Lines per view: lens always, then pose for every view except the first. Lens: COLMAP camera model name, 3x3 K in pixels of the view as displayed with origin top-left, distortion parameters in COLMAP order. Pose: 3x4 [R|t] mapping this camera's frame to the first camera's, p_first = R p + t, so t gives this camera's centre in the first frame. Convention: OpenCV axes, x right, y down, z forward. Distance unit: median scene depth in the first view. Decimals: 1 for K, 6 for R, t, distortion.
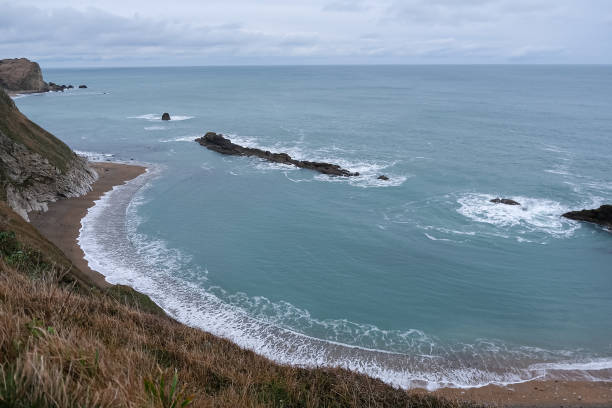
lens RADIAL K [[476.9, 0, 310.6], [0, 476.9, 204.5], [0, 0, 1]] dist [-0.047363, 0.036430]
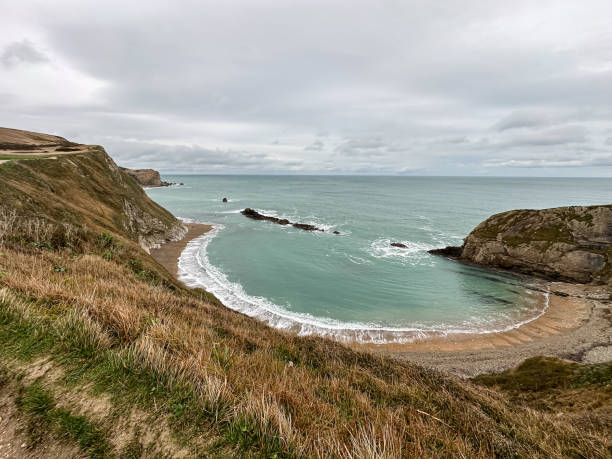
lens RADIAL K [[242.7, 0, 305.3], [0, 242.7, 228.2], [0, 0, 1]] dist [-0.002234, -0.000593]
pose [[0.999568, 0.006696, 0.028609, -0.001834], [-0.004679, 0.997534, -0.070022, -0.001415], [-0.029007, 0.069858, 0.997135, 0.003835]]
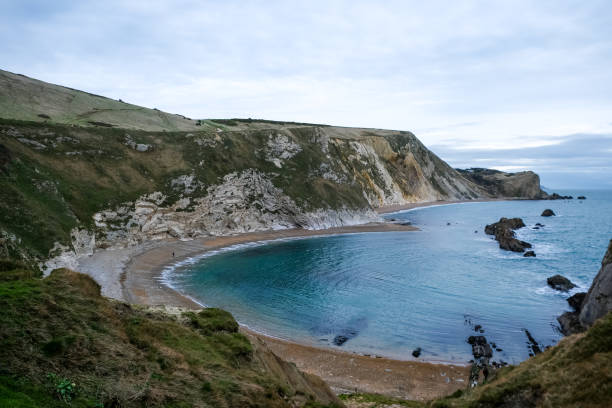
lens RADIAL K [[476.9, 0, 306.6], [0, 476.9, 200.0], [0, 0, 1]] dist [-0.047363, 0.036430]
pose [[0.458340, 0.030266, -0.888261, 1.039127], [-0.258205, 0.960849, -0.100494, 0.061195], [0.850444, 0.275414, 0.448211, 0.342402]]
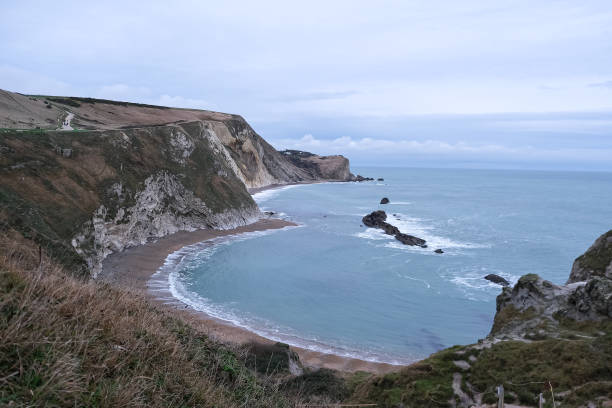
lens RADIAL K [[476.9, 0, 308.0], [0, 476.9, 197.2], [0, 0, 1]] dist [-0.047363, 0.036430]
pose [[0.780419, 0.064369, -0.621935, 0.837901], [-0.201229, 0.967623, -0.152359, 0.072840], [0.591991, 0.244055, 0.768104, -0.062132]]
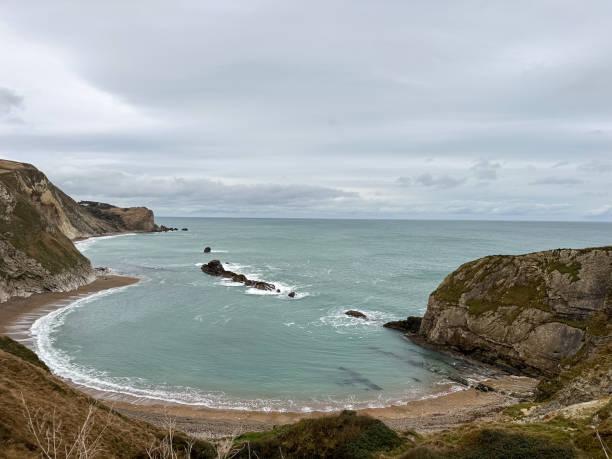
lens RADIAL K [[424.1, 0, 307.6], [0, 424.1, 224.4], [0, 0, 1]] dist [0.067464, -0.084013]
pose [[0.976223, 0.021636, -0.215686, 0.612398], [-0.079232, 0.961772, -0.262140, 0.082208], [0.201770, 0.272996, 0.940618, -0.142860]]
